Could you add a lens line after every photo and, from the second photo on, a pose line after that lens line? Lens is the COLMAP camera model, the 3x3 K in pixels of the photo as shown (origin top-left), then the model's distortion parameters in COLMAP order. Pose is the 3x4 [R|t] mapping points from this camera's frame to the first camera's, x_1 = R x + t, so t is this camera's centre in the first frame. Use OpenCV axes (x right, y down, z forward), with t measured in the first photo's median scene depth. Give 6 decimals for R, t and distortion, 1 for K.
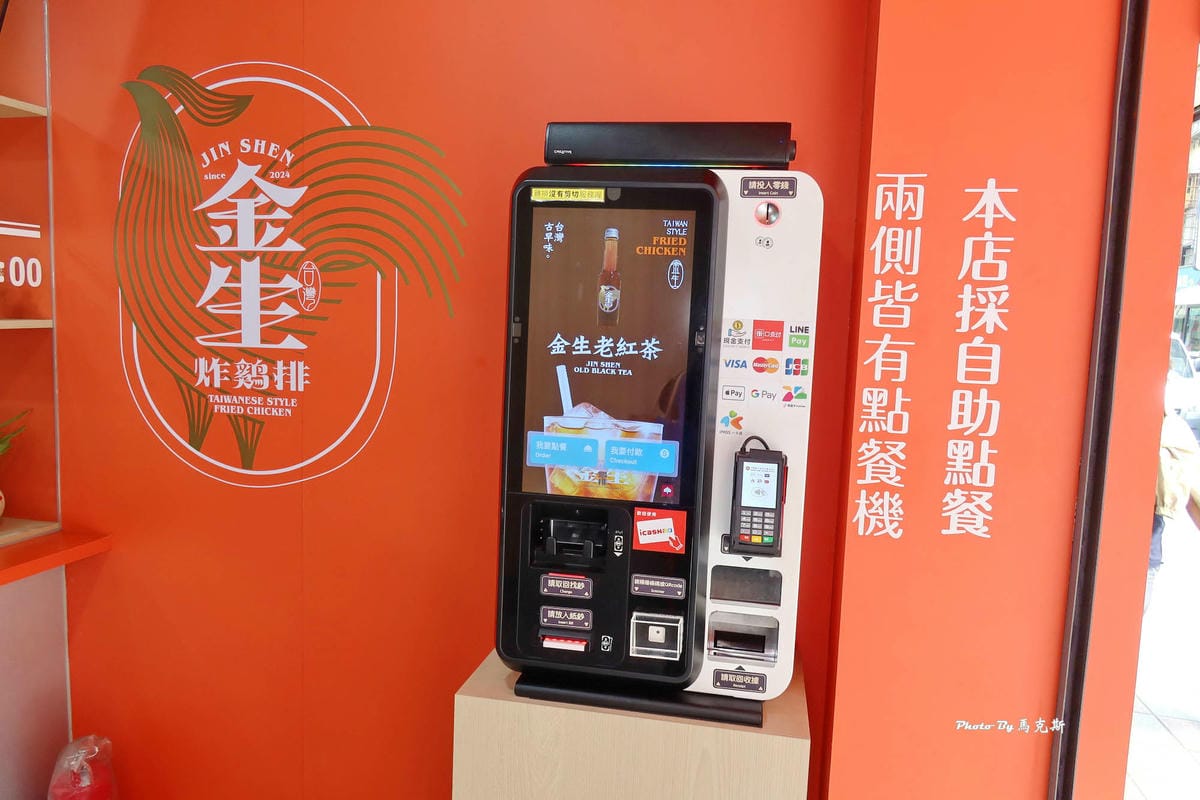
lens RADIAL K [[861.6, 0, 600.0], [0, 861.6, 400.0], [0, 0, 1]] dist [-0.019762, 0.001513]
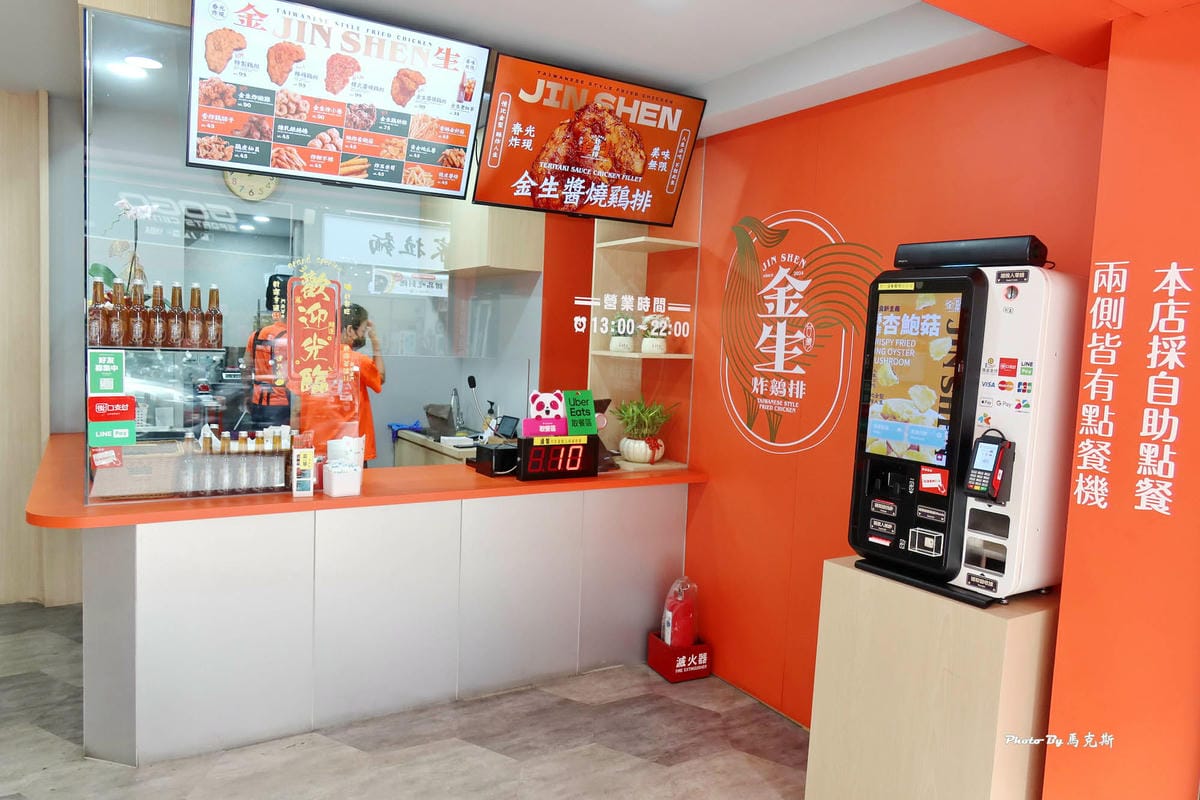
lens RADIAL K [[829.2, 0, 600.0], [0, 829.2, 400.0], [0, 0, 1]] dist [-0.001177, 0.002275]
pose [[0.708525, 0.051430, -0.703809, 0.731832], [-0.089090, 0.995880, -0.016913, 0.078457], [0.700039, 0.074685, 0.710188, -0.620771]]
